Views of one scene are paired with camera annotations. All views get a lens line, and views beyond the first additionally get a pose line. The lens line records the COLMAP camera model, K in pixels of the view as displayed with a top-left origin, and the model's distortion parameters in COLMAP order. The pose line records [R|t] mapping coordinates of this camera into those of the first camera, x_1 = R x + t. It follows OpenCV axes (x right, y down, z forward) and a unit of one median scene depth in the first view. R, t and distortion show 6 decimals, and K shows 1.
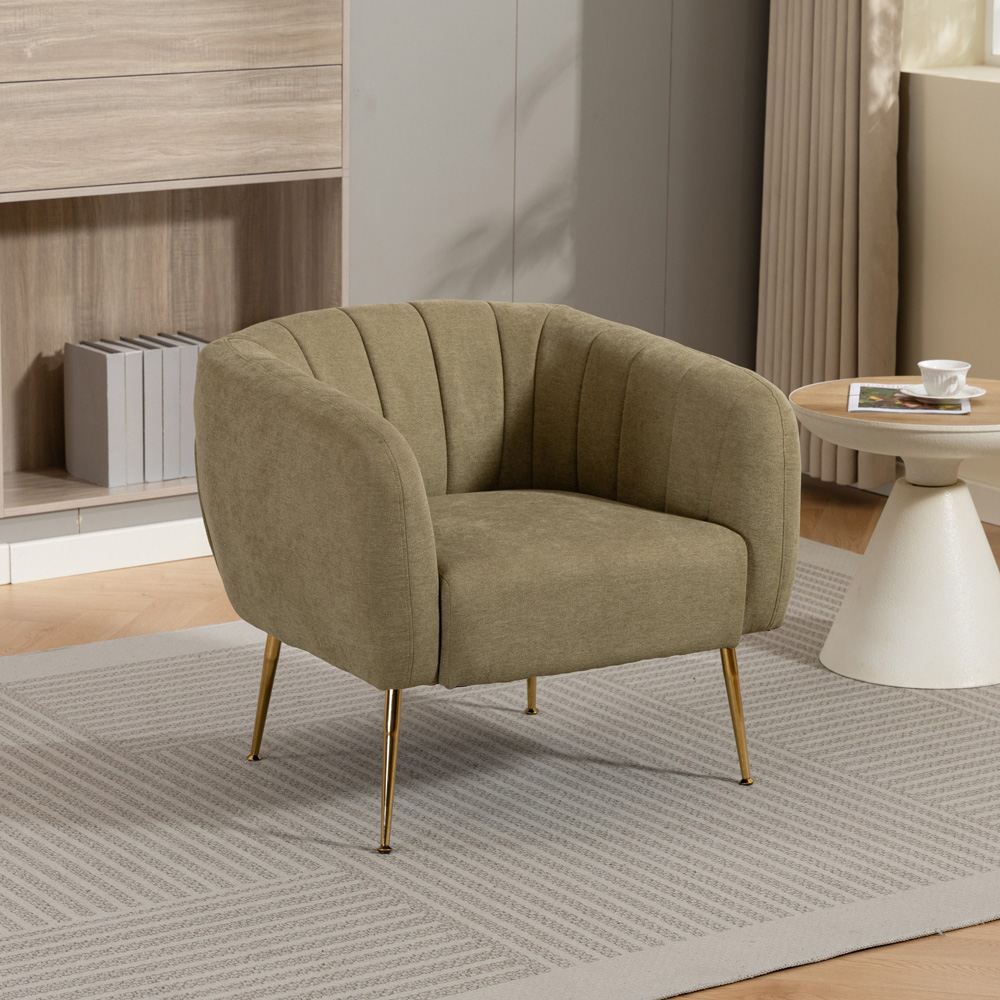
lens RADIAL K [[3389.9, 0, 520.8], [0, 3389.9, 499.5], [0, 0, 1]] dist [0.030330, -0.394517]
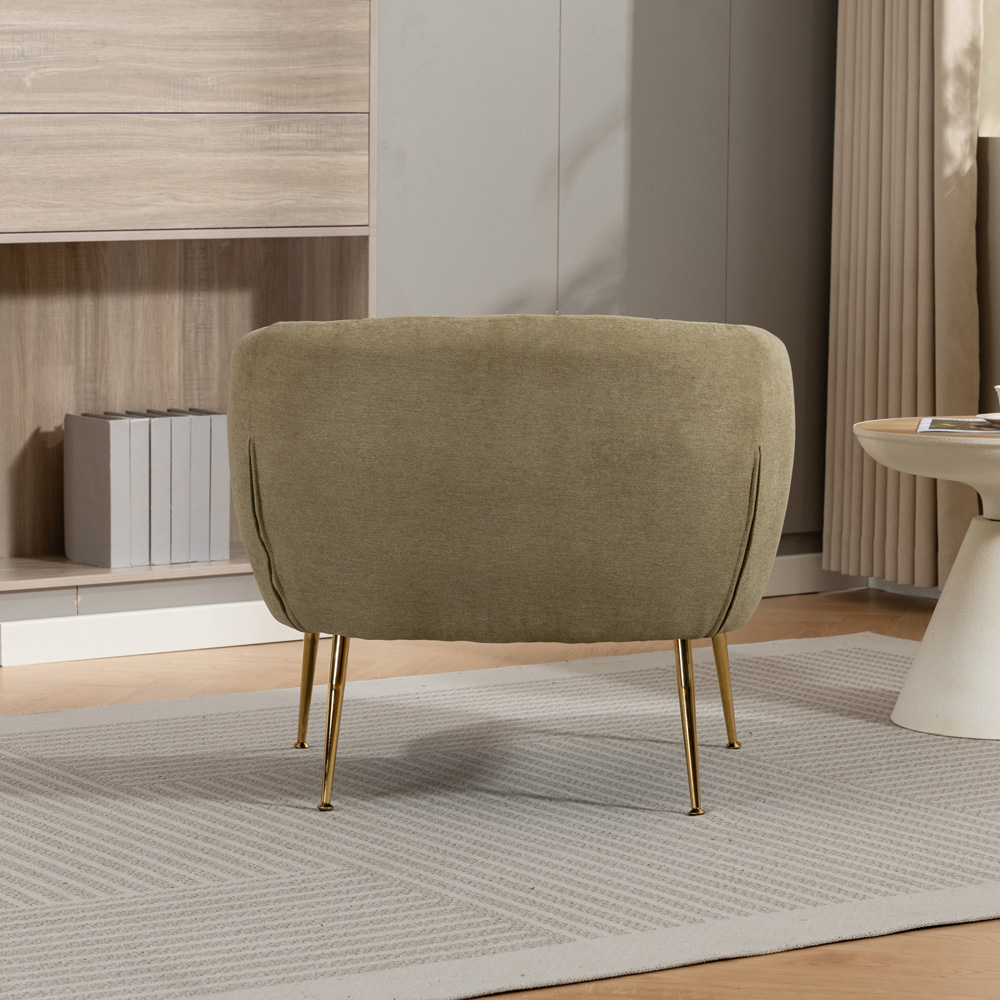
lens RADIAL K [[3718.8, 0, 538.9], [0, 3718.8, 481.4], [0, 0, 1]] dist [-0.022888, 0.673383]
pose [[0.999834, -0.003243, -0.017952, 0.013383], [0.001145, 0.993288, -0.115663, 0.104525], [0.018207, 0.115623, 0.993126, 0.010331]]
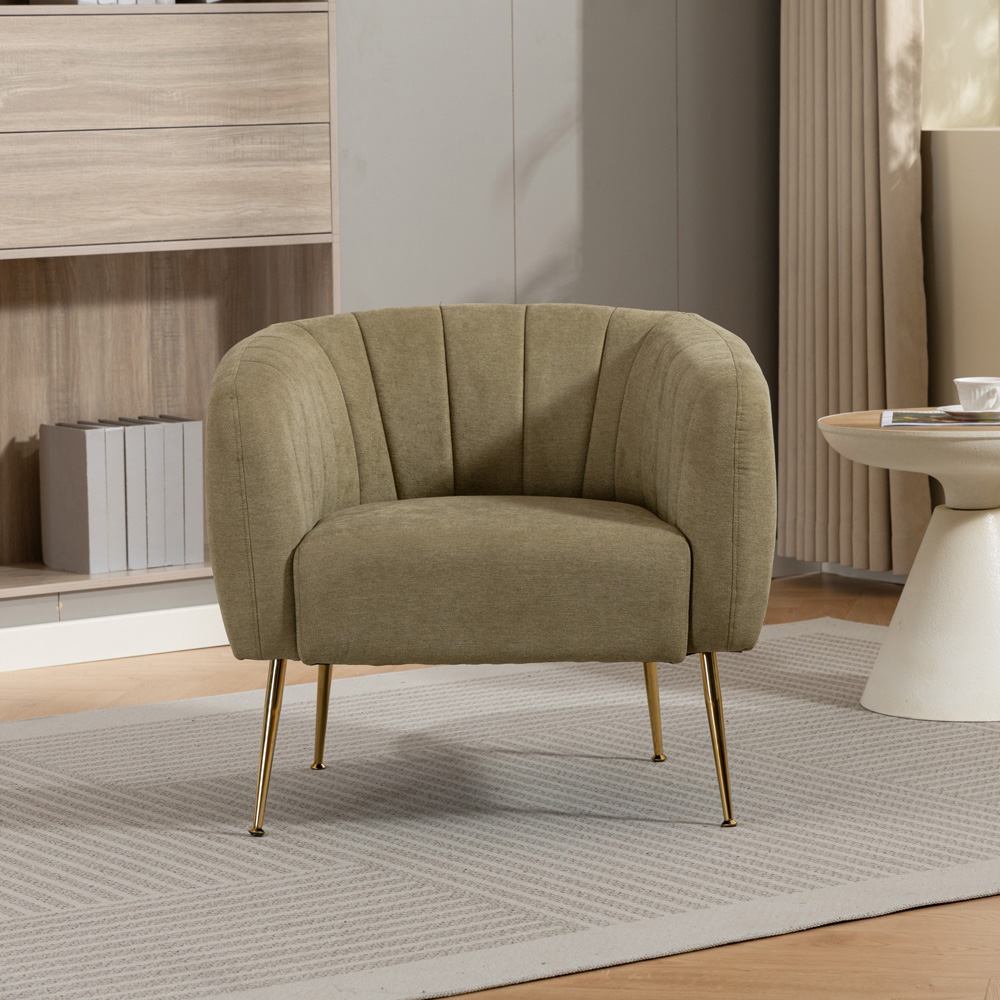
lens RADIAL K [[3775.7, 0, 500.0], [0, 3775.7, 500.0], [0, 0, 1]] dist [-0.001391, -0.058223]
pose [[0.999612, -0.027834, 0.000594, -0.010496], [0.027748, 0.994332, -0.102633, 0.100913], [0.002266, 0.102610, 0.994719, -0.039699]]
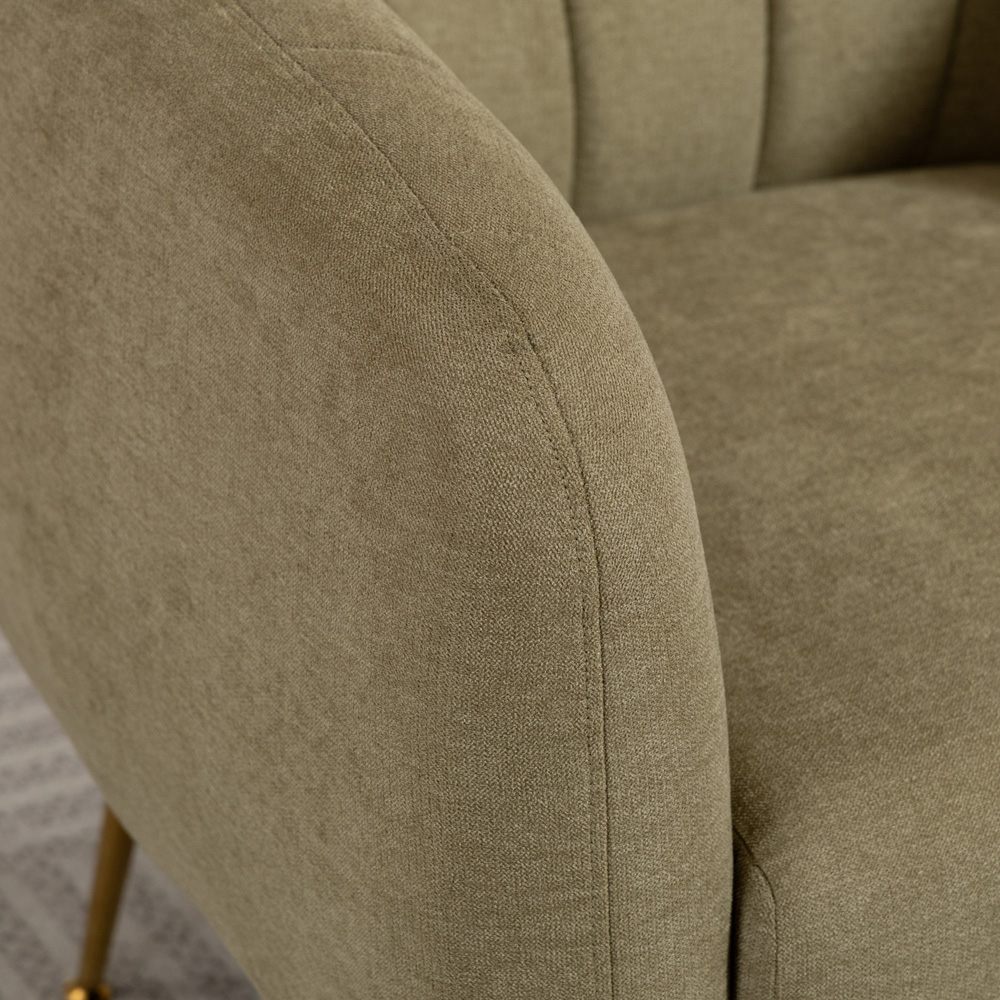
lens RADIAL K [[4113.7, 0, 500.0], [0, 4113.7, 500.0], [0, 0, 1]] dist [-0.056285, 0.207793]
pose [[0.997132, 0.056728, -0.050092, -0.023734], [-0.040327, 0.958388, 0.282606, -0.071318], [0.064039, -0.279775, 0.957927, 0.625101]]
